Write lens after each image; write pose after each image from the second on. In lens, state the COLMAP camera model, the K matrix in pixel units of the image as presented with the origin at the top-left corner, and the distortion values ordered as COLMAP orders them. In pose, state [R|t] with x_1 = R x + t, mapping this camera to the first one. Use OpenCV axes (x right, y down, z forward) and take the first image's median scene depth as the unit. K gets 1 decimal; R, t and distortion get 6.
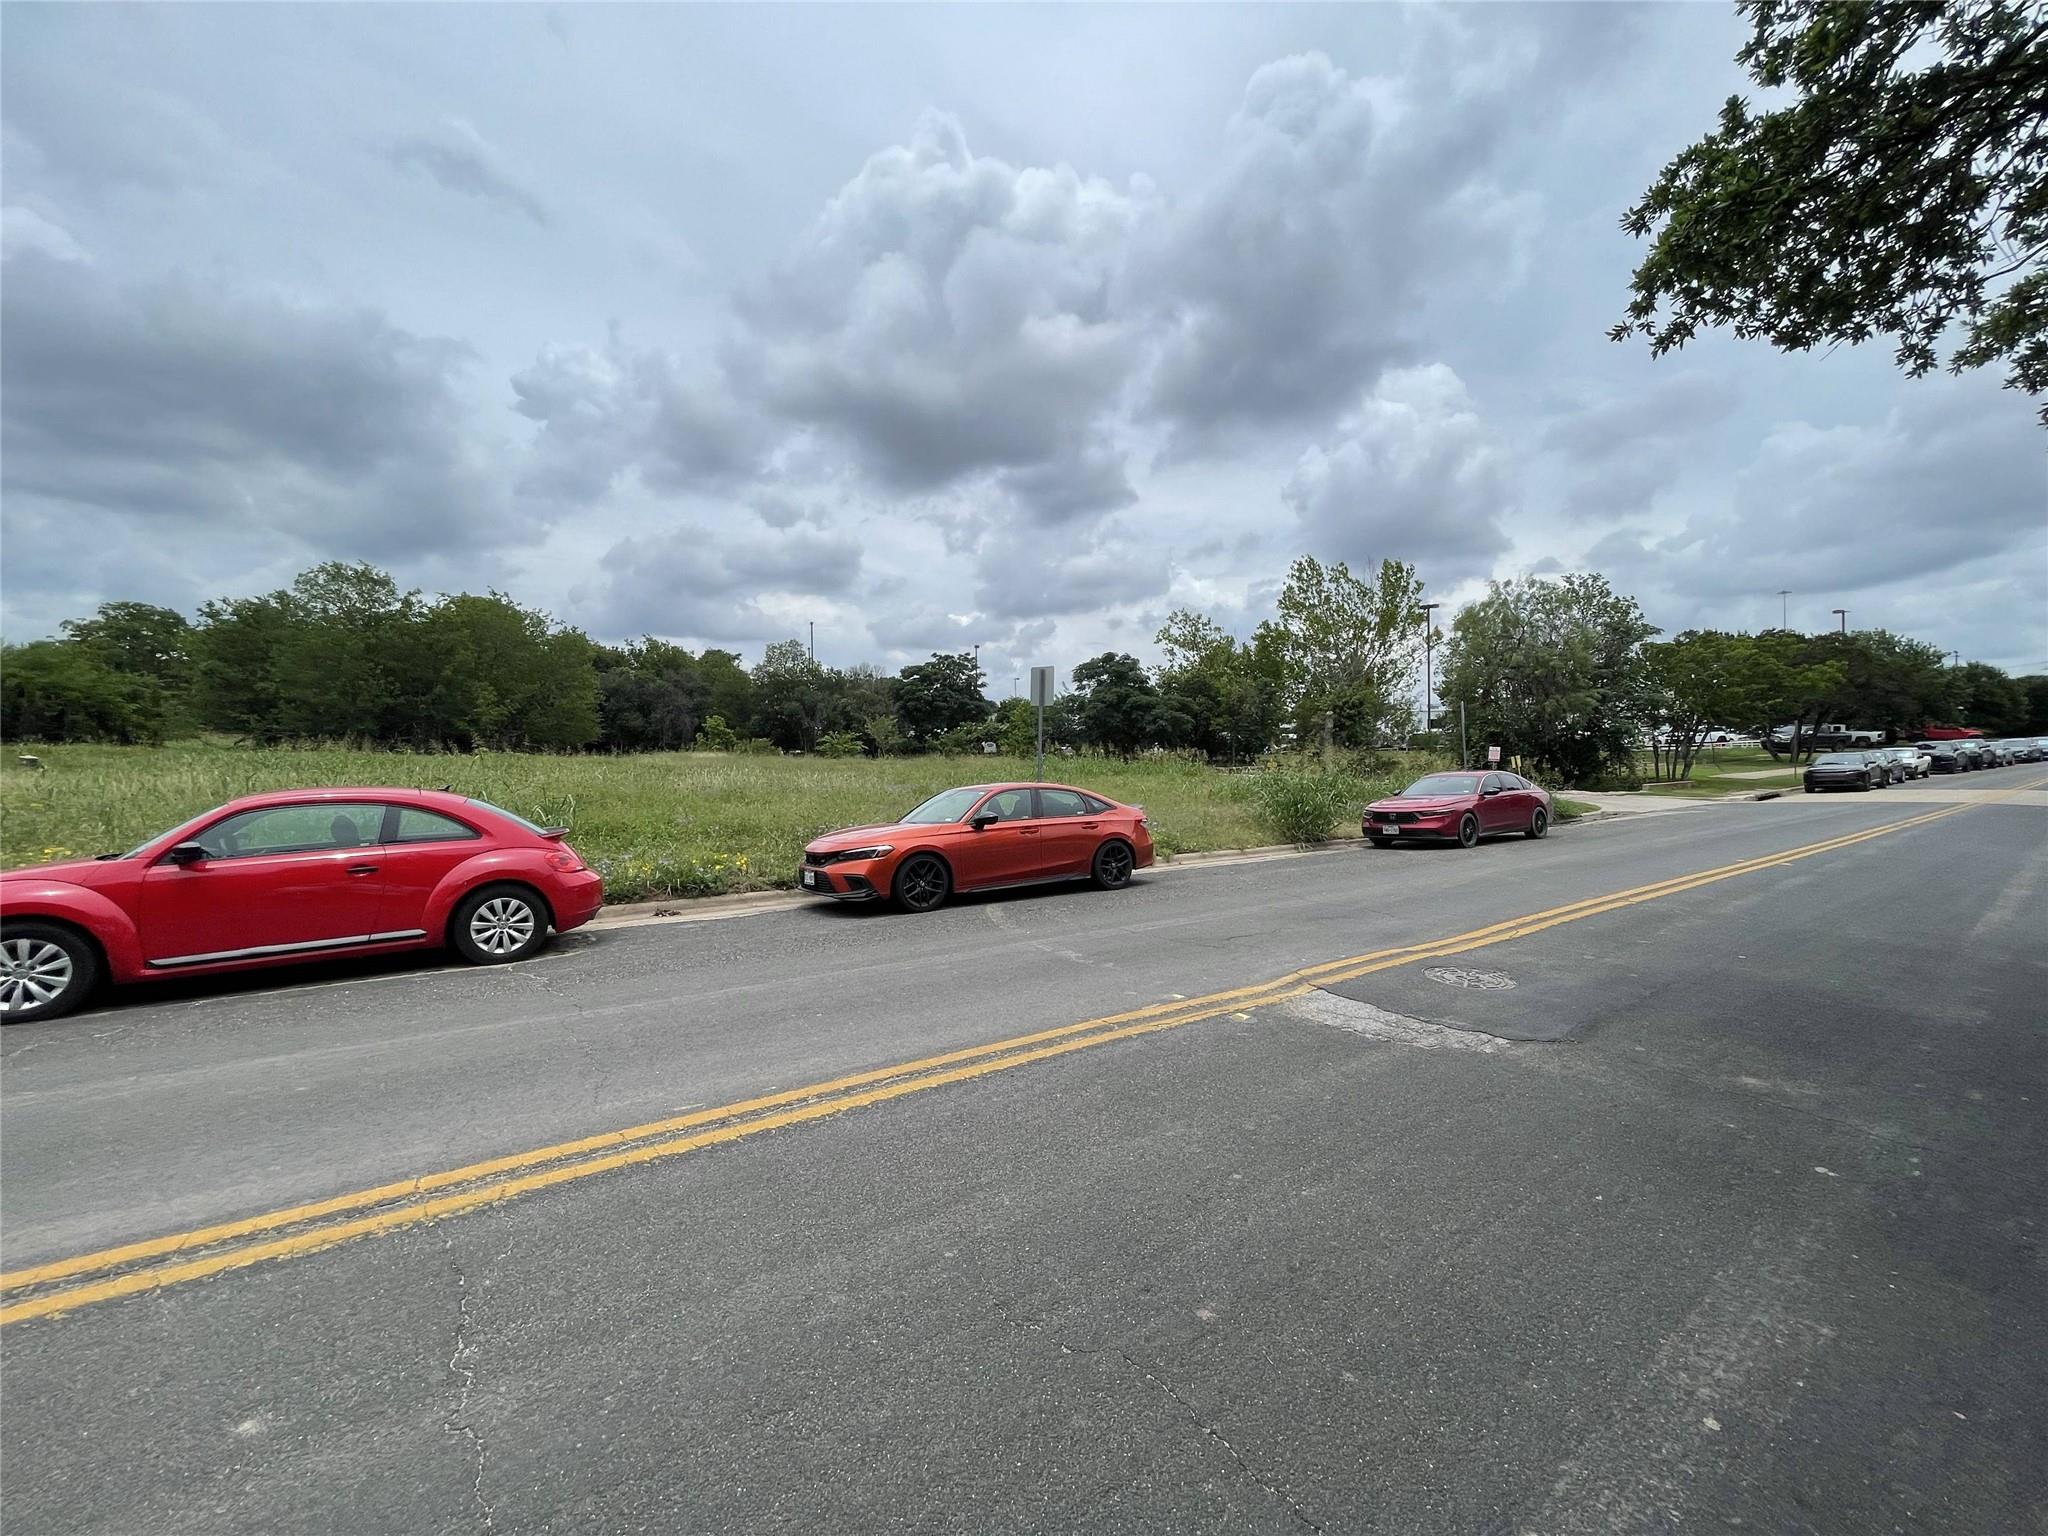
lens RADIAL K [[824.8, 0, 1023.9], [0, 824.8, 763.3], [0, 0, 1]] dist [0.002882, -0.000098]
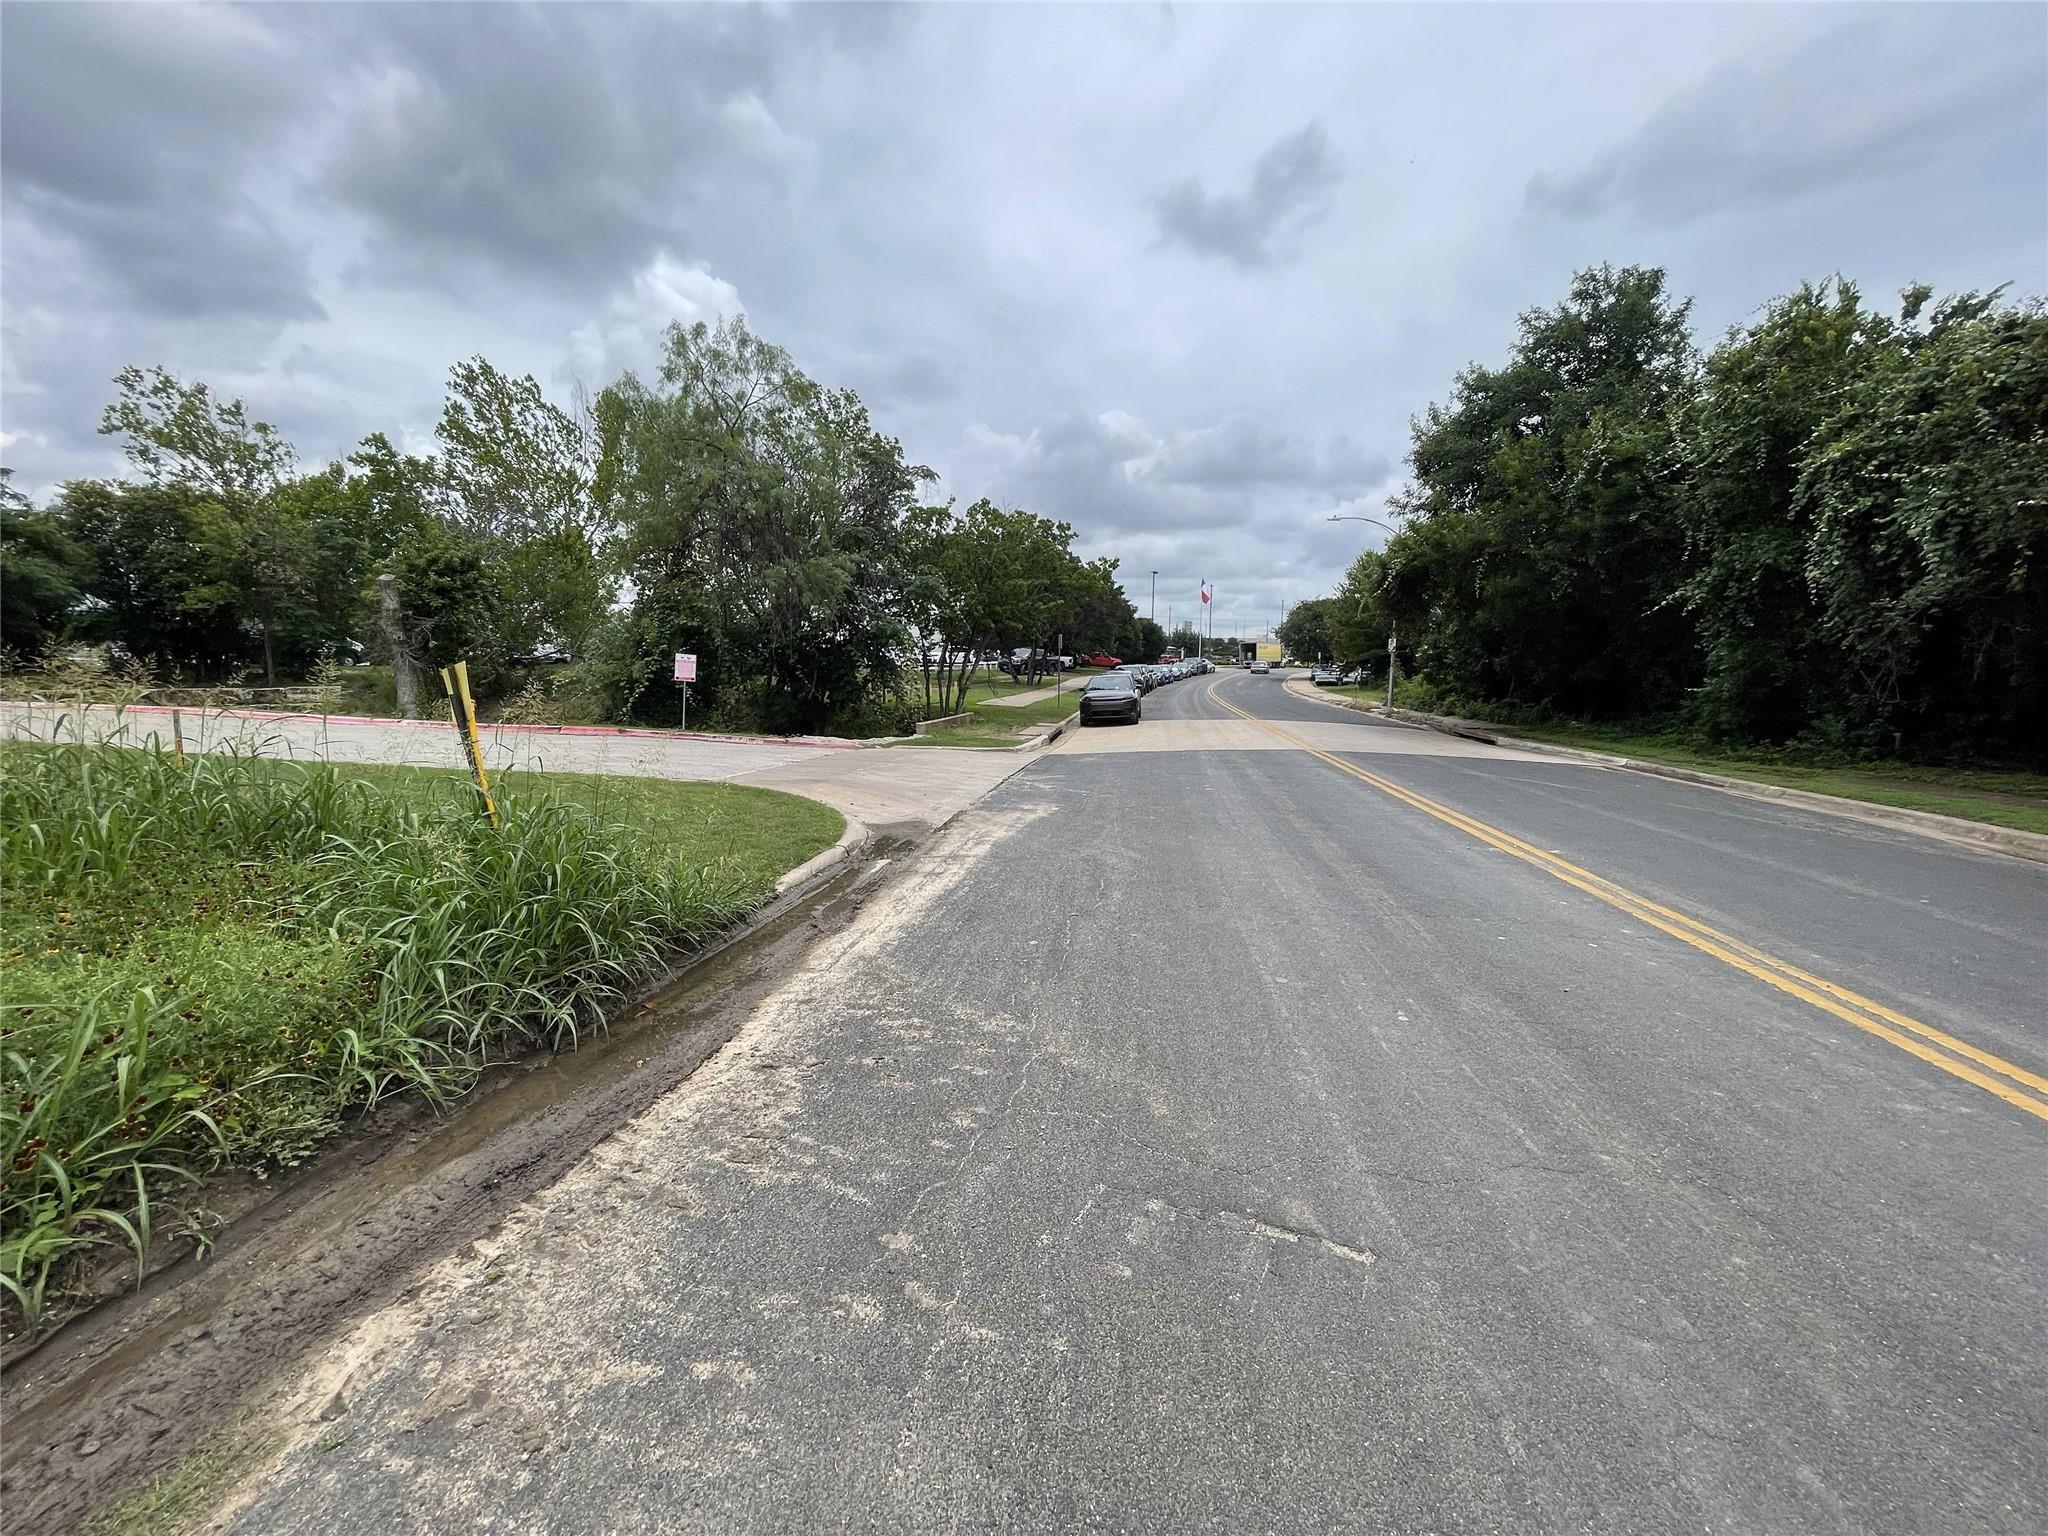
lens RADIAL K [[824.8, 0, 1023.9], [0, 824.8, 763.3], [0, 0, 1]] dist [0.002882, -0.000098]
pose [[0.696001, -0.062486, 0.715317, 0.177578], [-0.008935, 0.995376, 0.095644, -0.001759], [-0.717985, -0.072959, 0.692224, 0.251285]]
